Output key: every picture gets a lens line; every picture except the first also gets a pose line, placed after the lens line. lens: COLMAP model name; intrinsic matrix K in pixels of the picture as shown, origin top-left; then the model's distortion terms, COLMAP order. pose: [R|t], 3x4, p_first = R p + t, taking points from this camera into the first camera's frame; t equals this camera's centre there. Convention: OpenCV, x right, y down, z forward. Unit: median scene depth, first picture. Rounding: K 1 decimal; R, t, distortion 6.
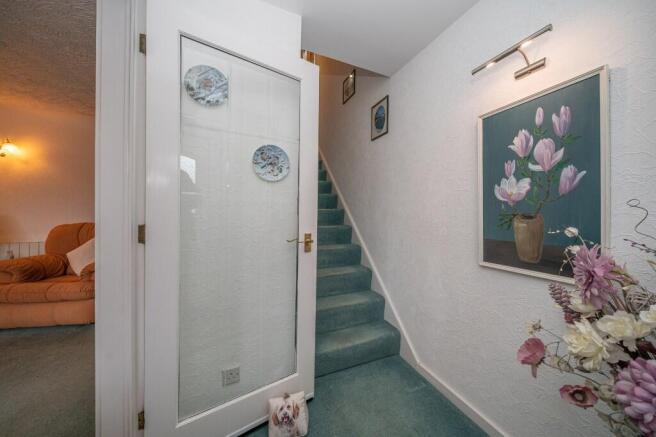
lens RADIAL K [[225.6, 0, 327.5], [0, 225.6, 212.1], [0, 0, 1]] dist [-0.001269, -0.000065]
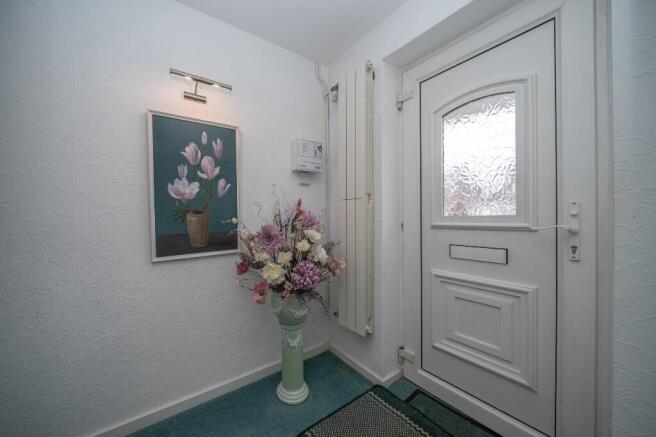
lens RADIAL K [[225.6, 0, 327.6], [0, 225.6, 218.1], [0, 0, 1]] dist [-0.001269, -0.000065]
pose [[-0.238769, -0.007808, 0.971045, -0.533625], [0.012256, 0.999864, 0.011053, 0.048408], [-0.970999, 0.014540, -0.238641, 0.574557]]
